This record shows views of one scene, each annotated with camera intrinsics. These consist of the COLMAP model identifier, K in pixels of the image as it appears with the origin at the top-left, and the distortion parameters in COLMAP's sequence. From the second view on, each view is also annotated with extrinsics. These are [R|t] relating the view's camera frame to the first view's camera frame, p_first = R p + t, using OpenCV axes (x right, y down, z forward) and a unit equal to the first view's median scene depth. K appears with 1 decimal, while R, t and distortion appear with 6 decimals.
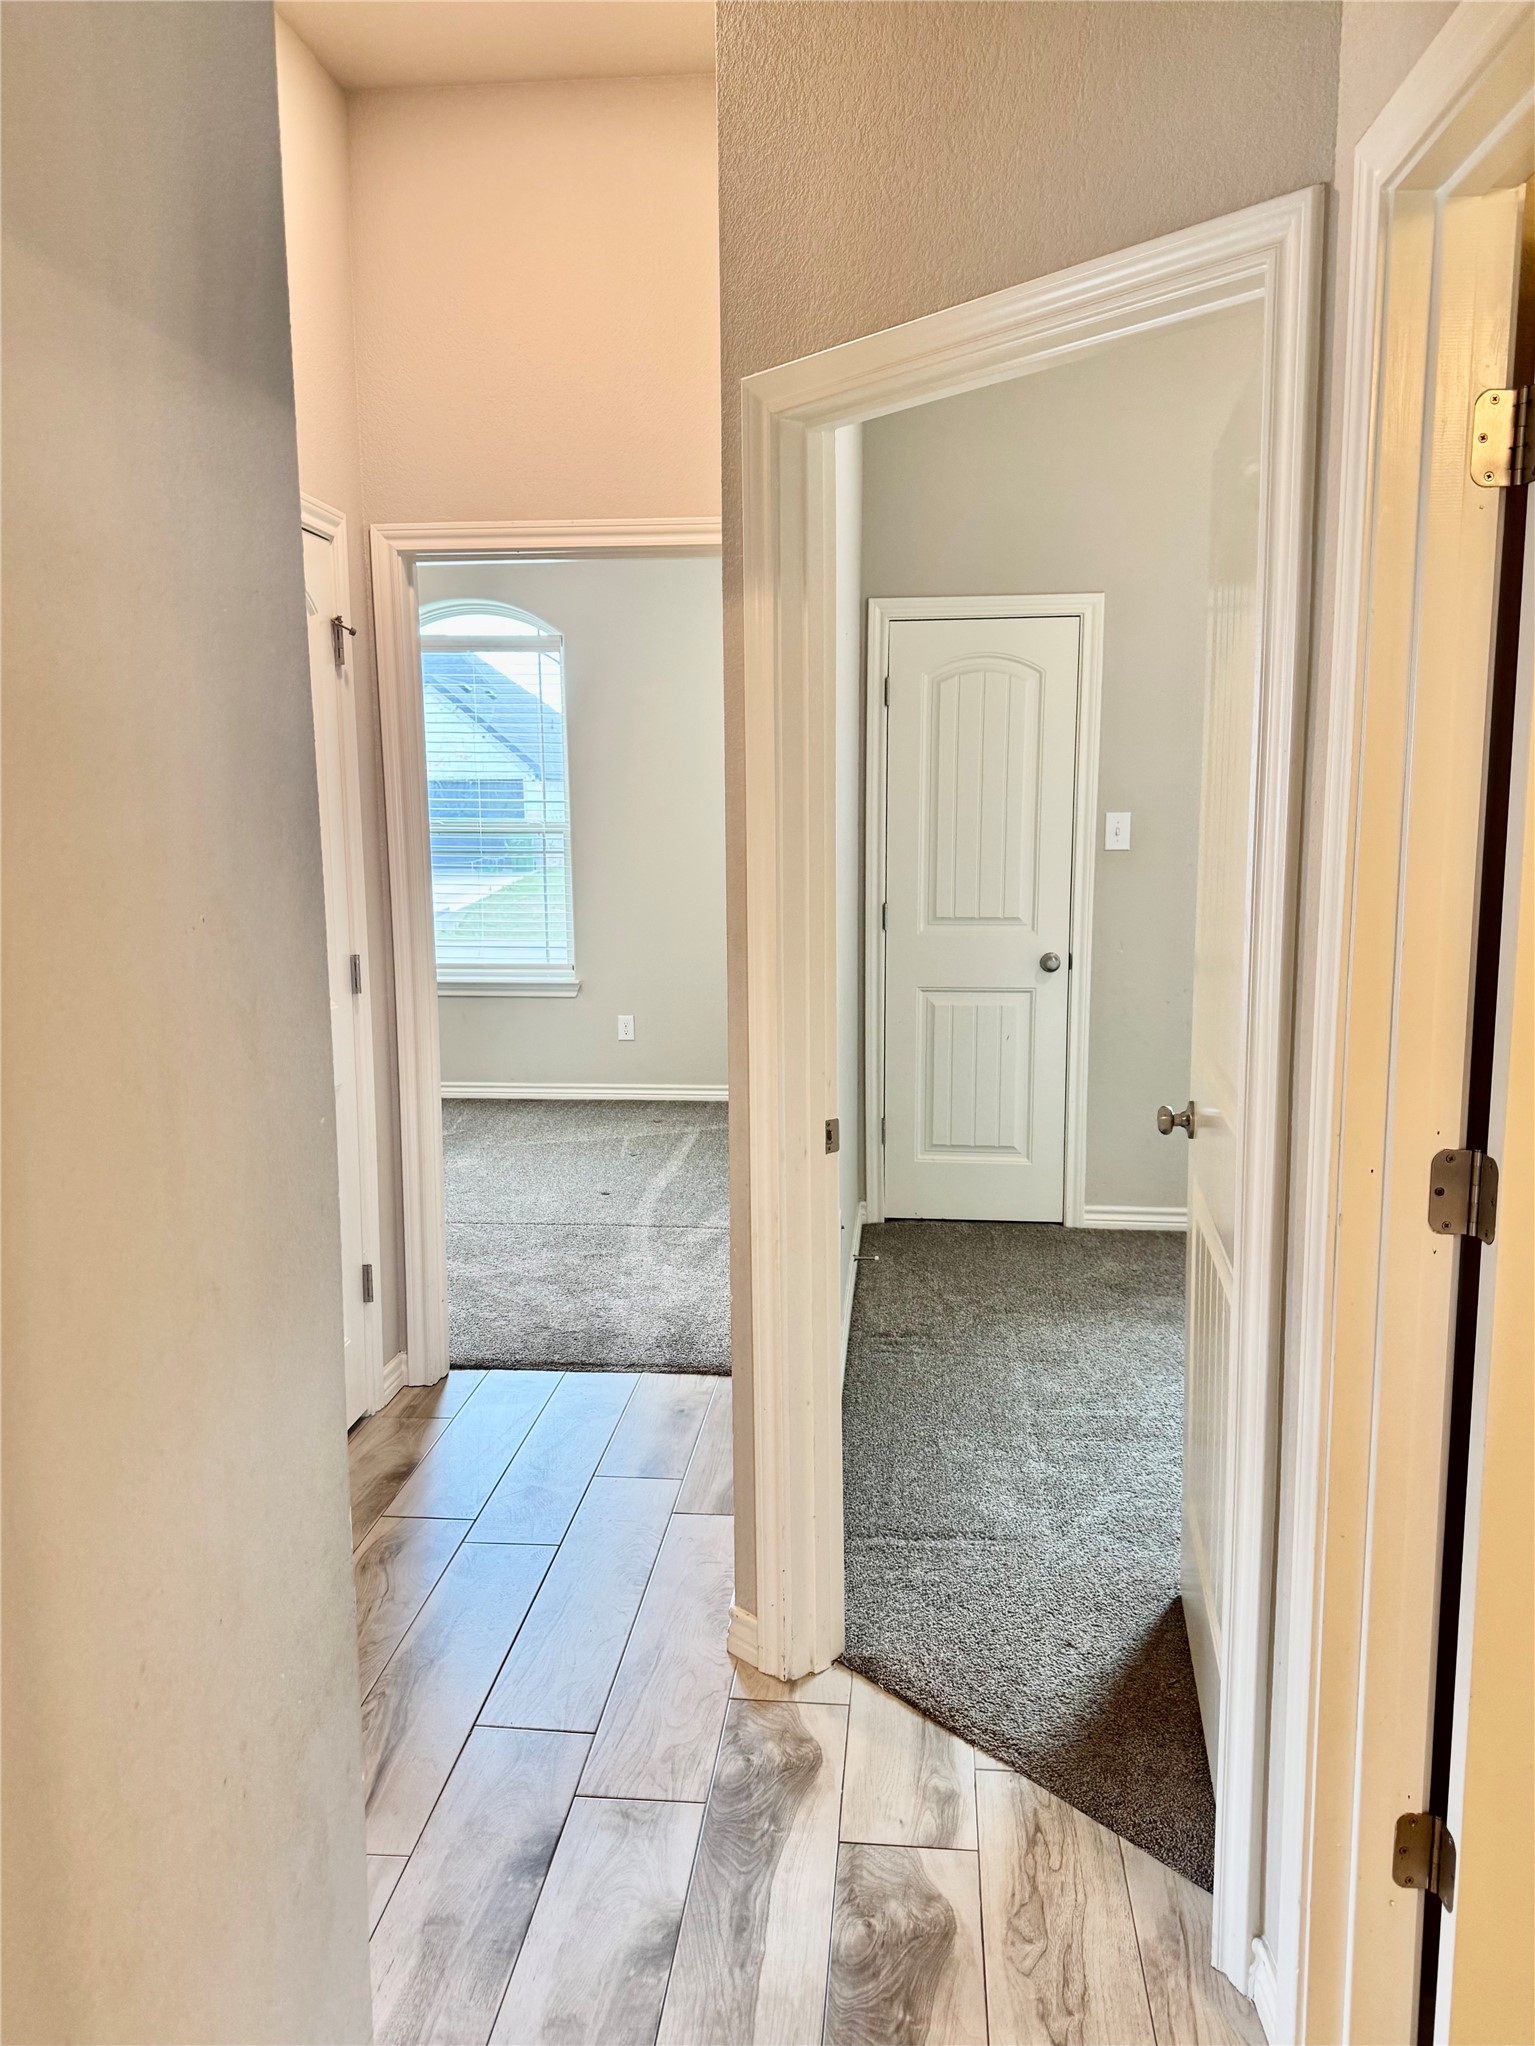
lens RADIAL K [[1447.2, 0, 764.3], [0, 1447.2, 1017.1], [0, 0, 1]] dist [0.081175, -0.099809]
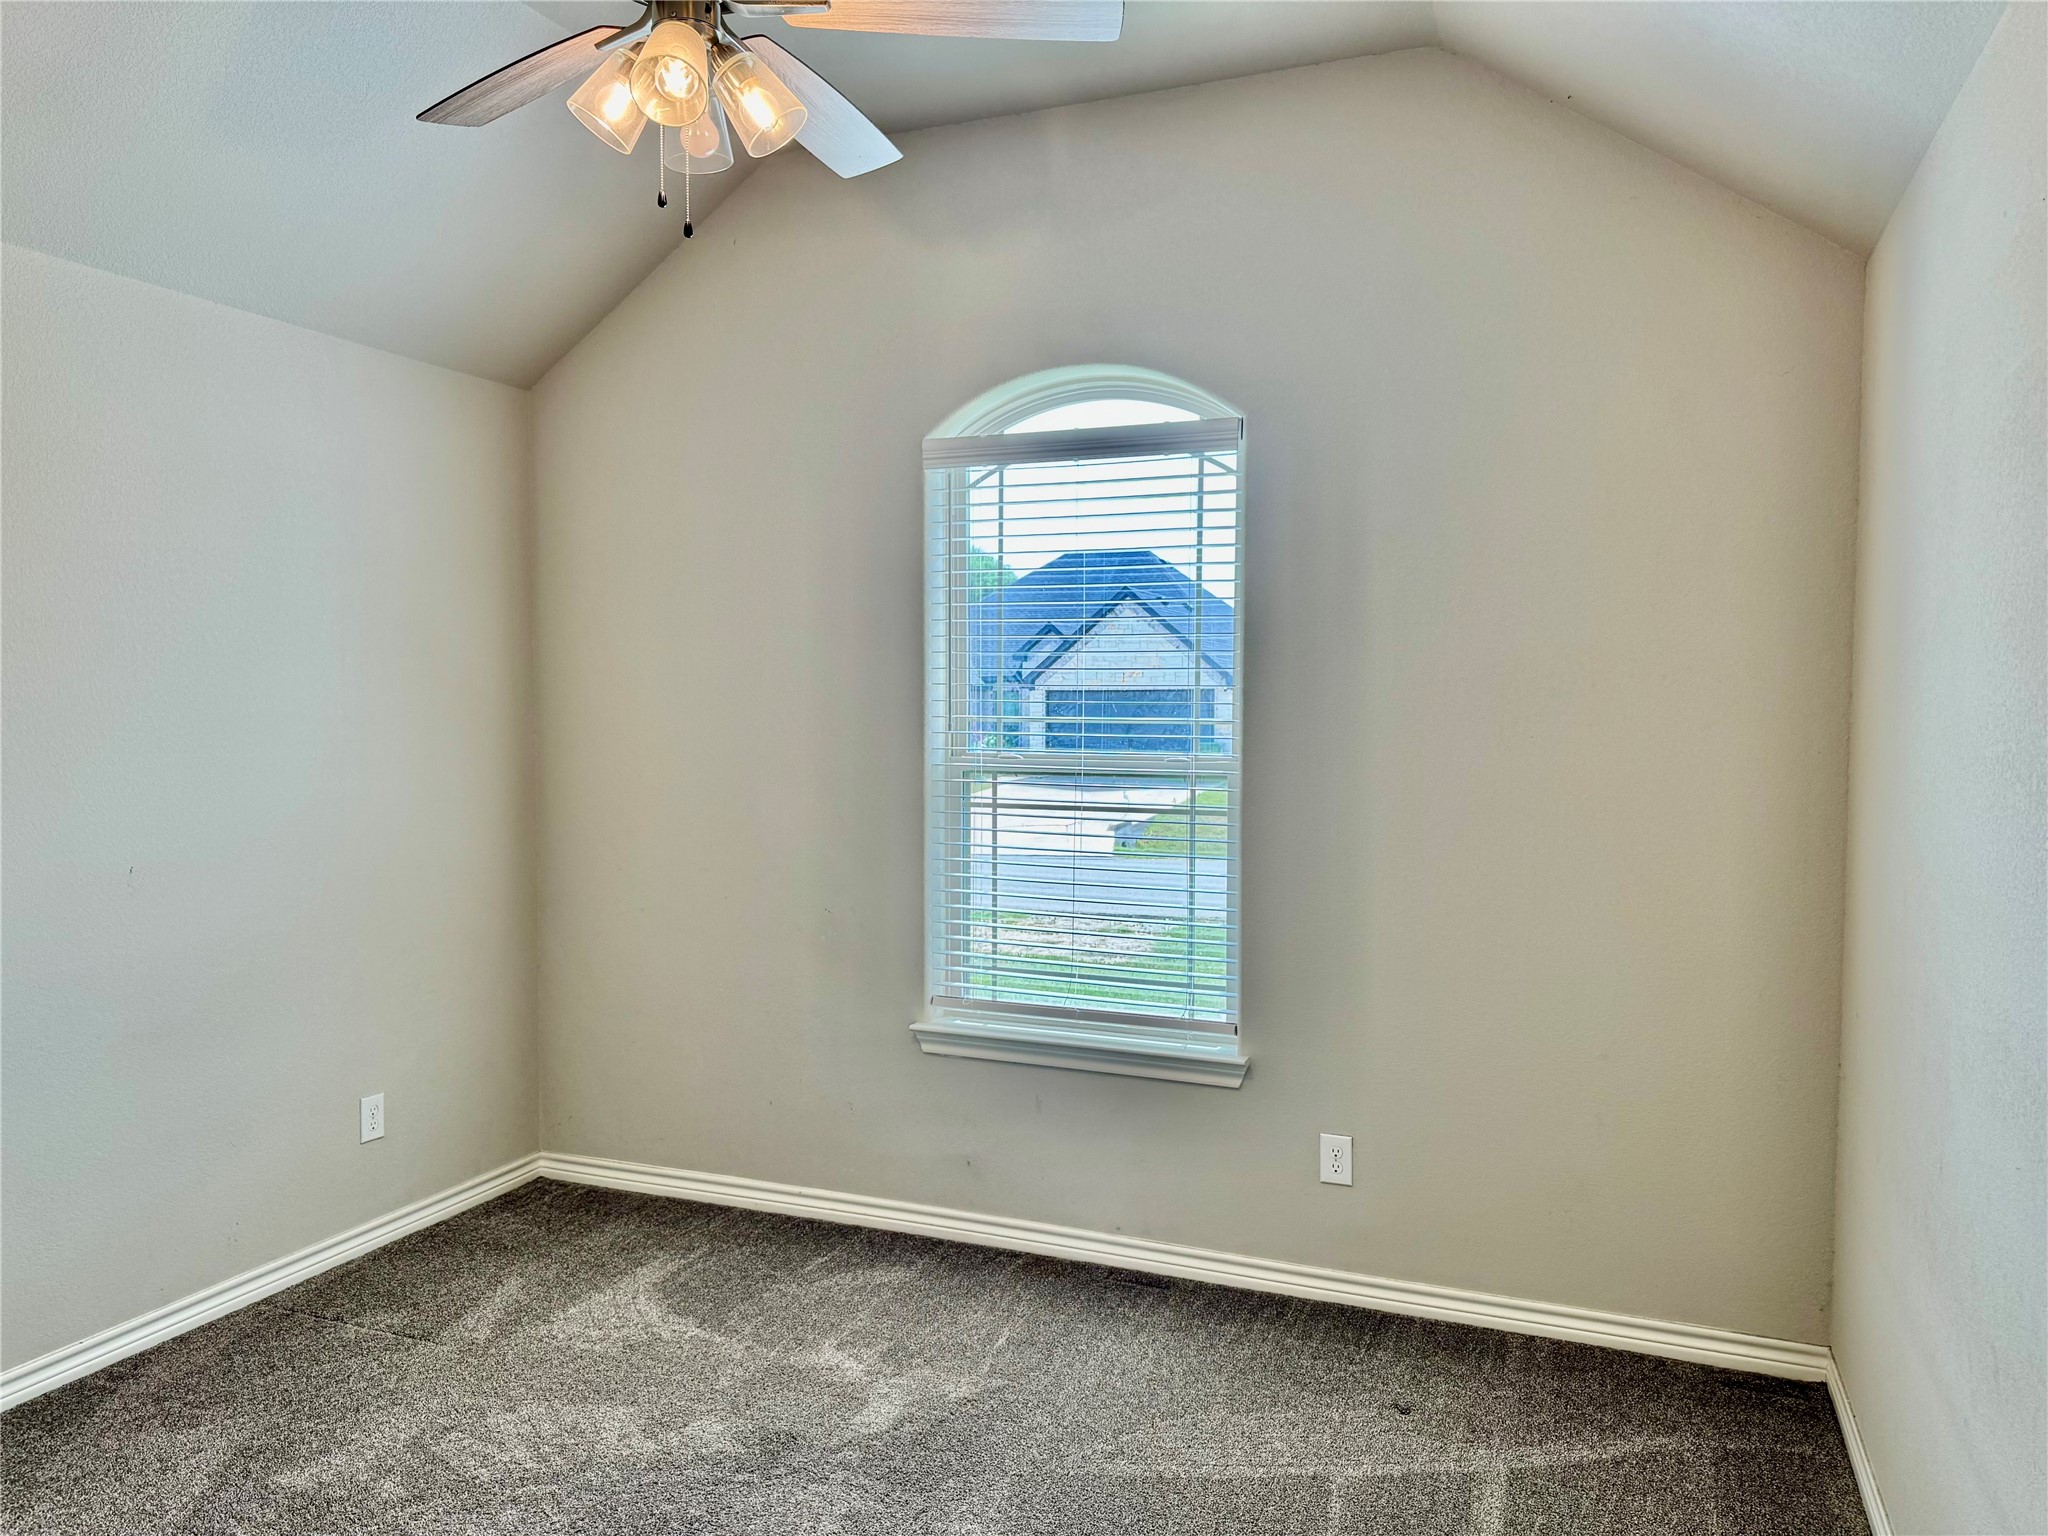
lens RADIAL K [[1448.6, 0, 1022.3], [0, 1448.6, 769.2], [0, 0, 1]] dist [0.081175, -0.099809]
pose [[0.962139, 0.025127, -0.271399, -0.064772], [-0.052034, 0.994361, -0.092405, -0.076568], [0.267547, 0.103028, 0.958021, 0.454321]]
